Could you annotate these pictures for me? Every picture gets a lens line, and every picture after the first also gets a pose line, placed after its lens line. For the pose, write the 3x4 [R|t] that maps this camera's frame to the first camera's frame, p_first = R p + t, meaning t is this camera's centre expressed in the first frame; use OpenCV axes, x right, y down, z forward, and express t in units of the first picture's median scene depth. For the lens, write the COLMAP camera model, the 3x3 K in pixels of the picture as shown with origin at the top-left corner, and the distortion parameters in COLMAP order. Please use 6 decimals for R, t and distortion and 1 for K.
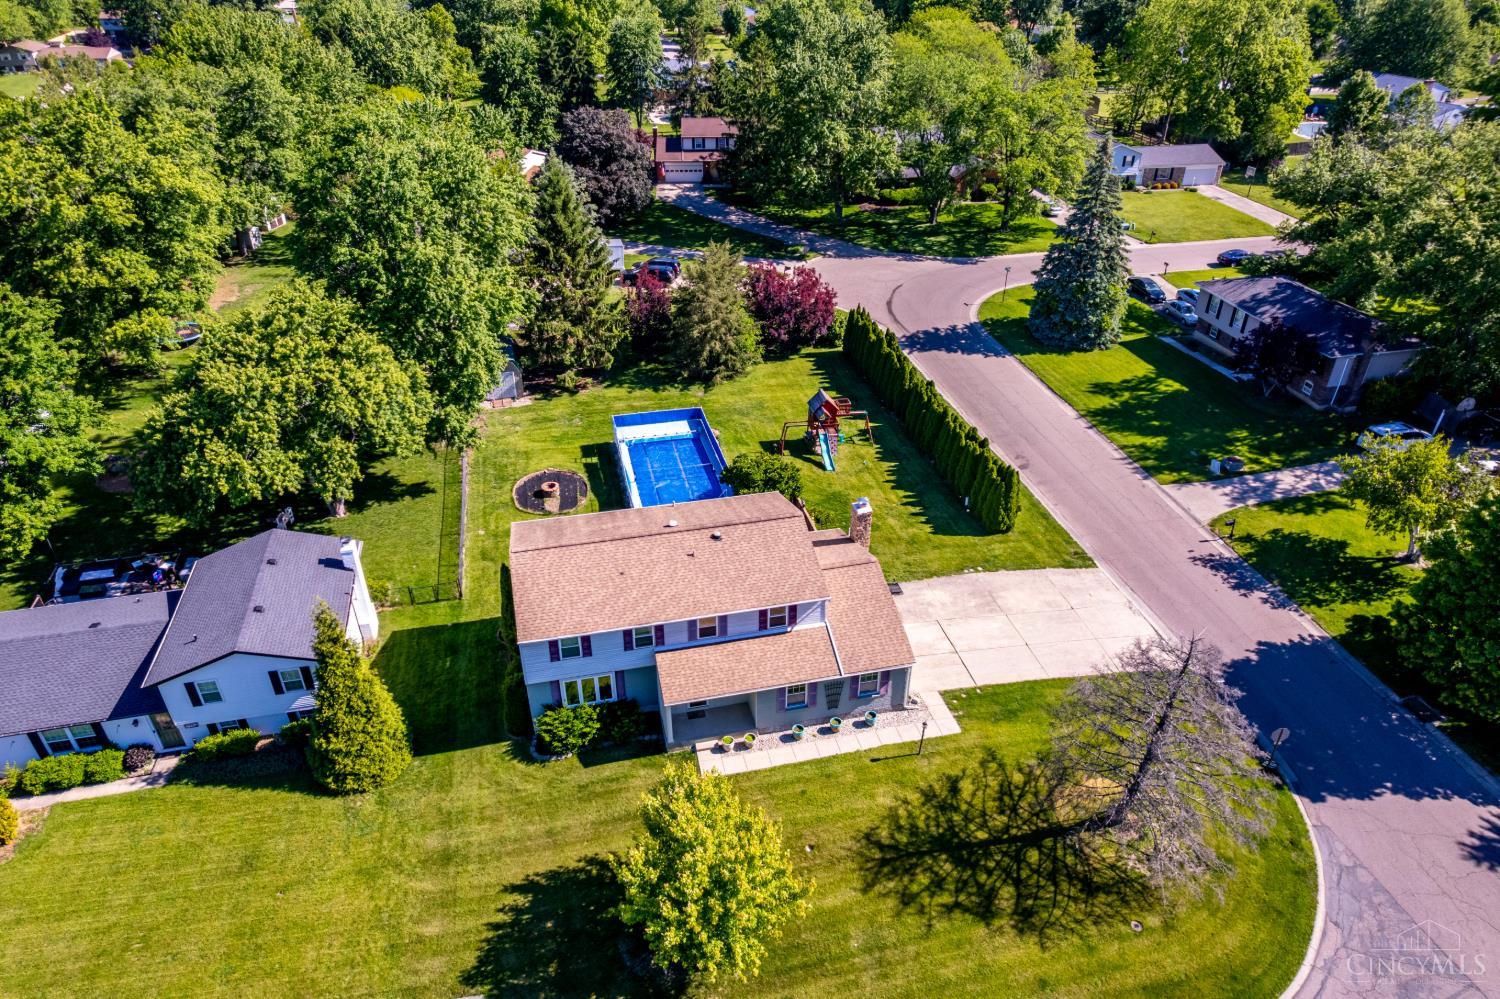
lens RADIAL K [[954.8, 0, 756.1], [0, 954.8, 506.3], [0, 0, 1]] dist [-0.065543, 0.052996]
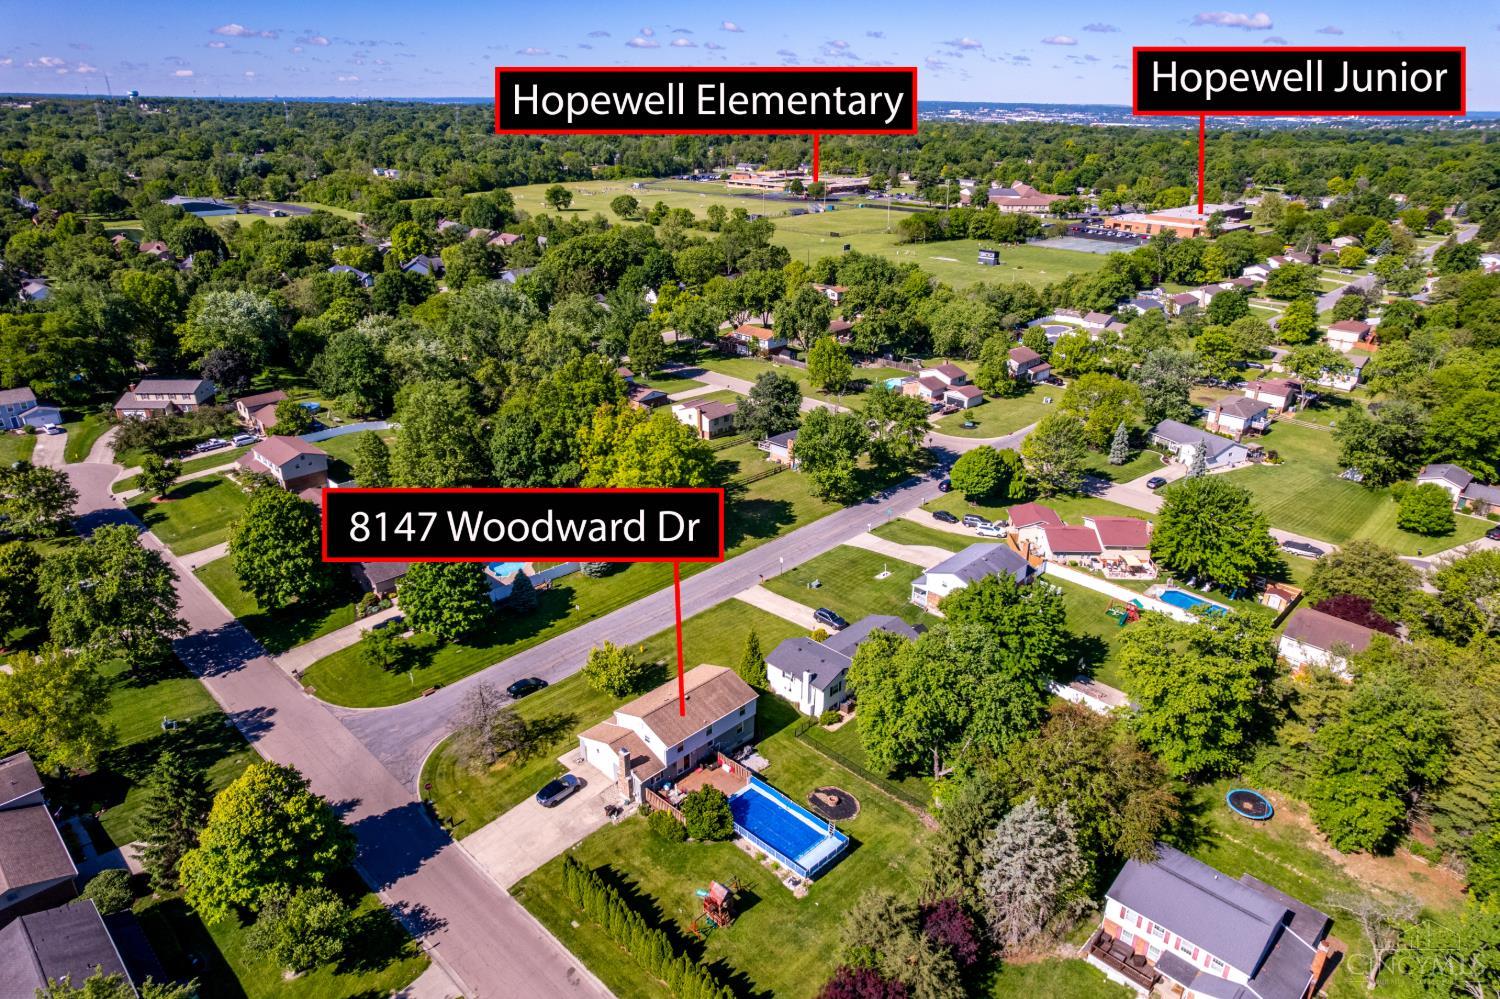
lens RADIAL K [[954.8, 0, 756.1], [0, 954.8, 506.3], [0, 0, 1]] dist [-0.065543, 0.052996]
pose [[-0.847210, 0.193184, -0.494889, 0.658928], [-0.301357, 0.592411, 0.747150, -1.624063], [0.437515, 0.782131, -0.443679, 1.364093]]
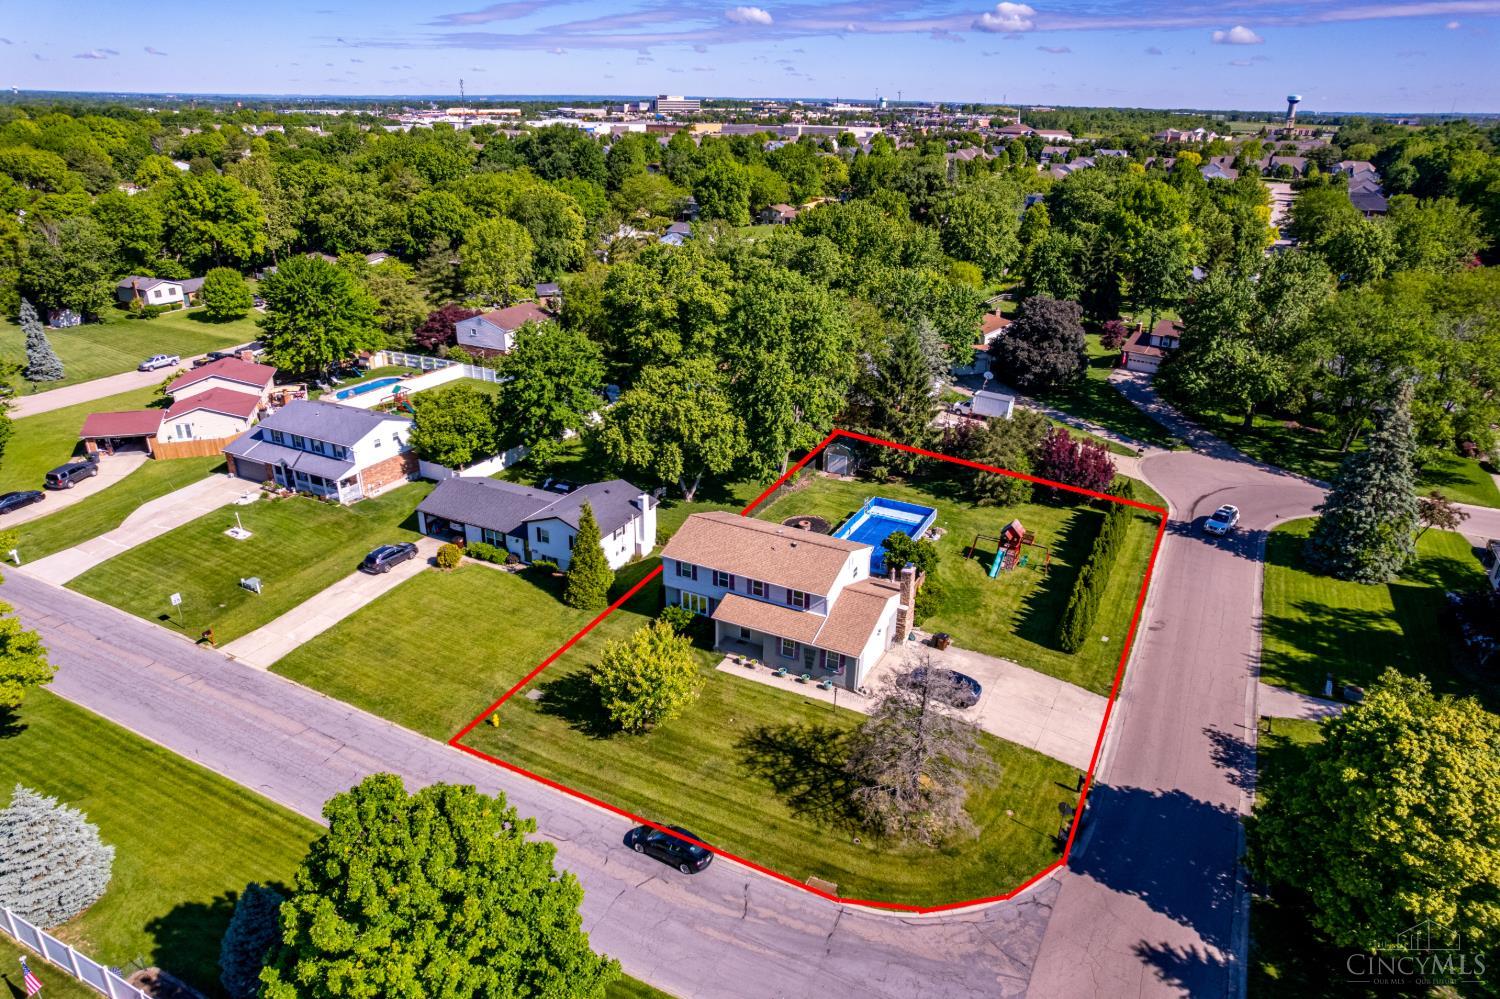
lens RADIAL K [[954.8, 0, 756.1], [0, 954.8, 506.3], [0, 0, 1]] dist [-0.065543, 0.052996]
pose [[0.759192, 0.263763, -0.595026, 0.651902], [-0.357982, 0.932724, -0.043291, 0.048876], [0.543577, 0.245875, 0.802539, -0.262143]]
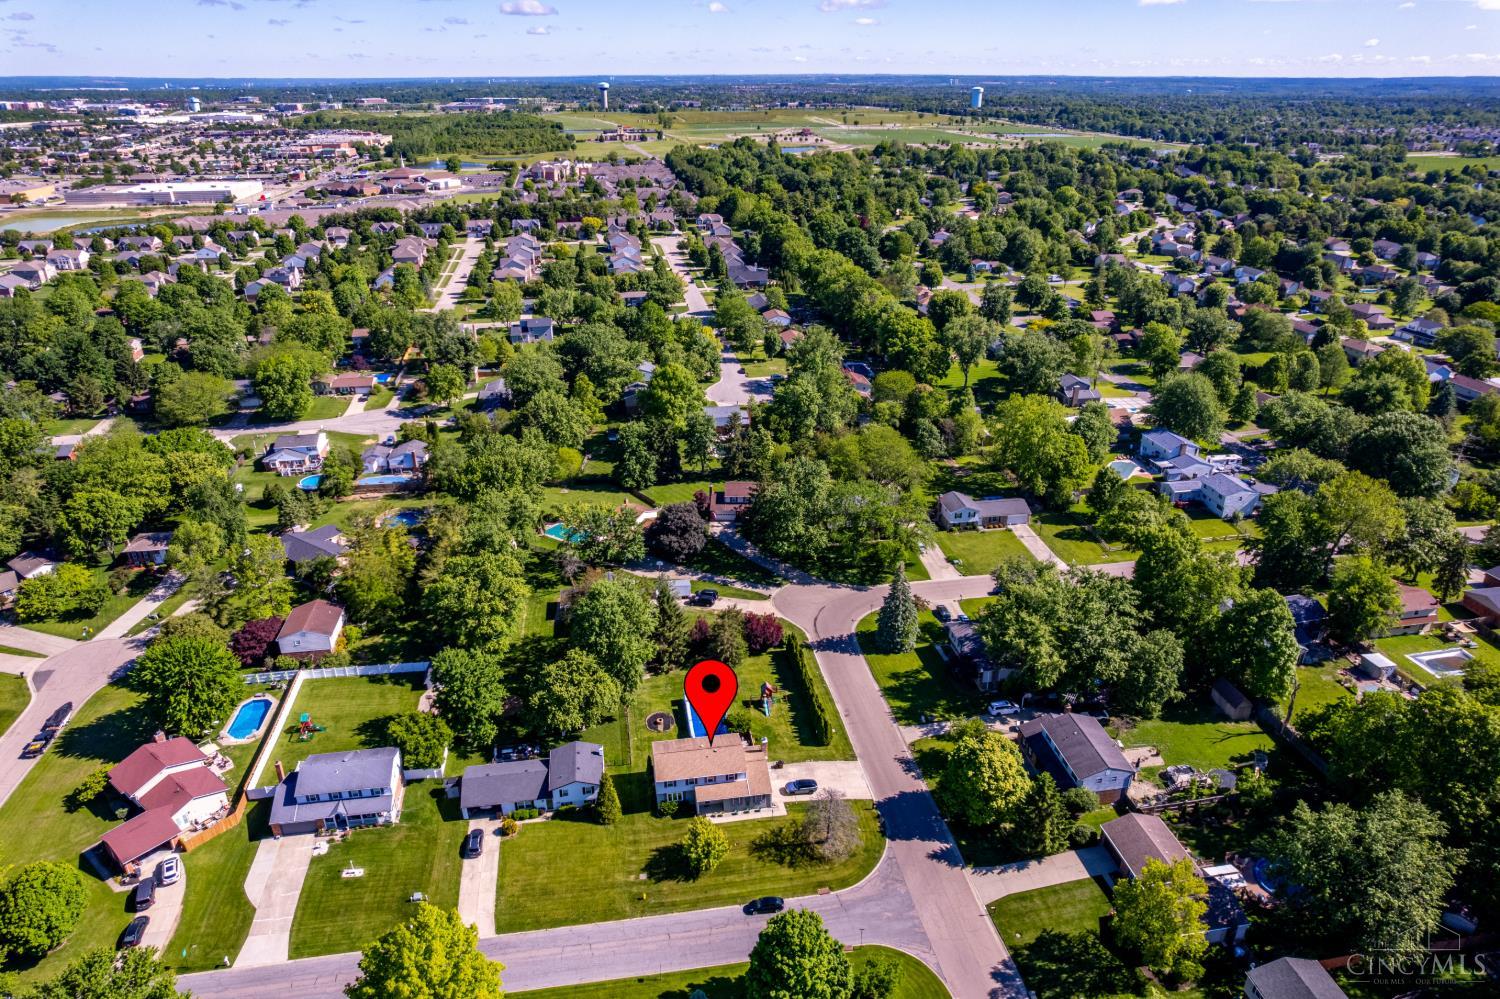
lens RADIAL K [[954.8, 0, 756.1], [0, 954.8, 506.3], [0, 0, 1]] dist [-0.065543, 0.052996]
pose [[0.997670, 0.021471, -0.064757, 0.226577], [-0.029900, 0.990780, -0.132138, -0.288988], [0.061323, 0.133767, 0.989114, -1.810603]]
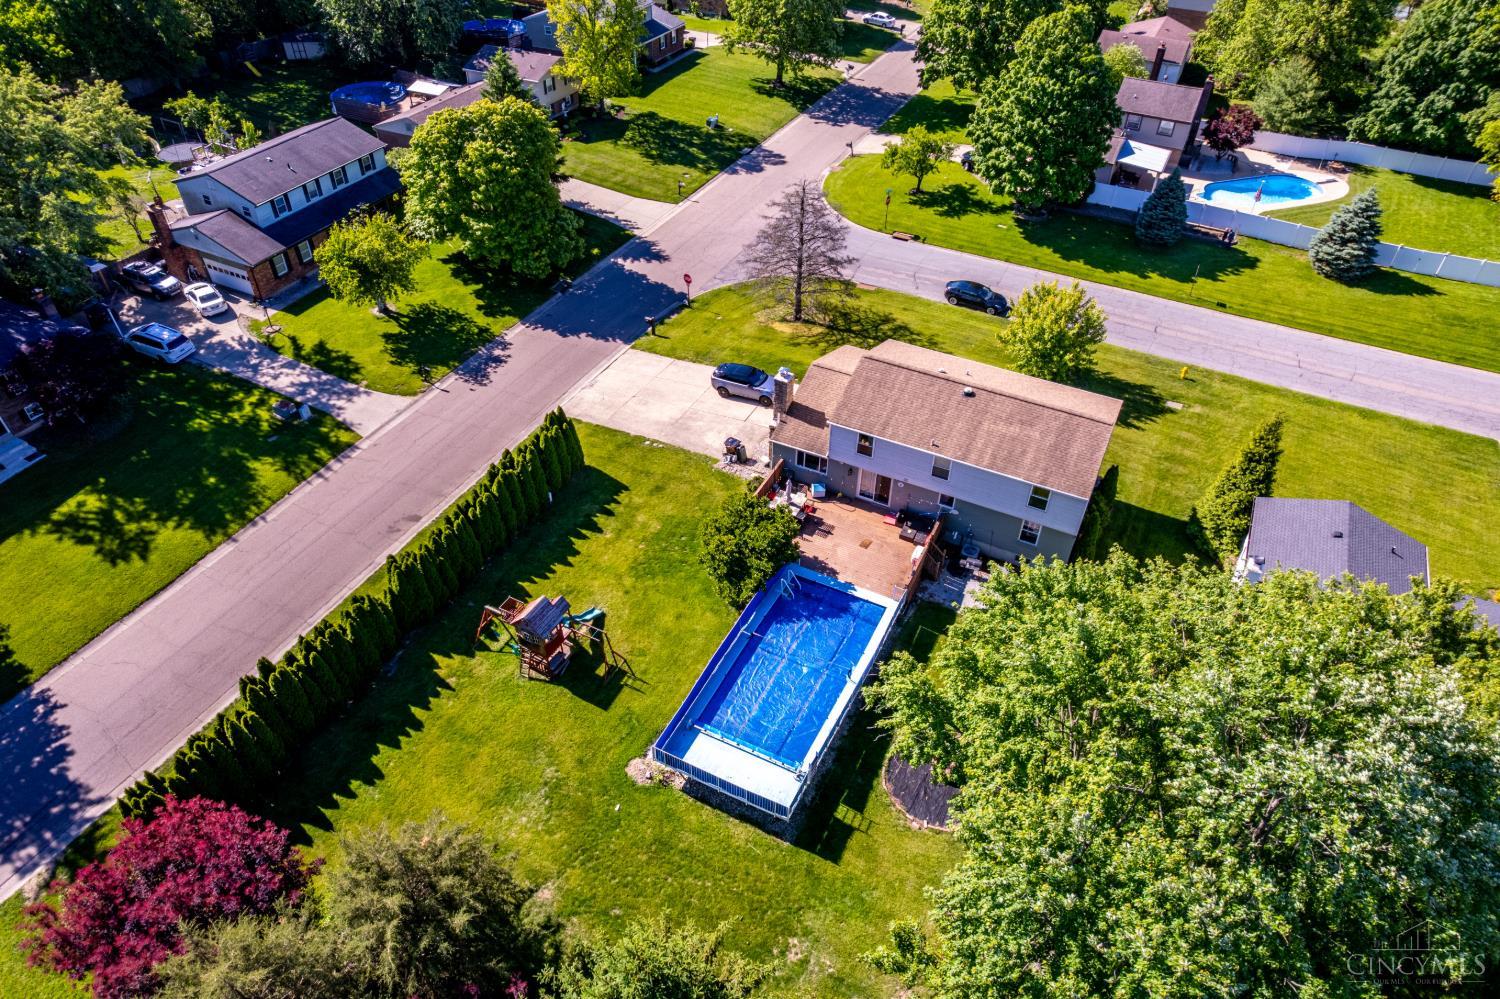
lens RADIAL K [[954.8, 0, 756.1], [0, 954.8, 506.3], [0, 0, 1]] dist [-0.065543, 0.052996]
pose [[-0.763993, -0.442356, 0.469718, -0.373226], [0.326665, 0.362616, 0.872811, -0.764960], [-0.556421, 0.820262, -0.132534, 1.083901]]
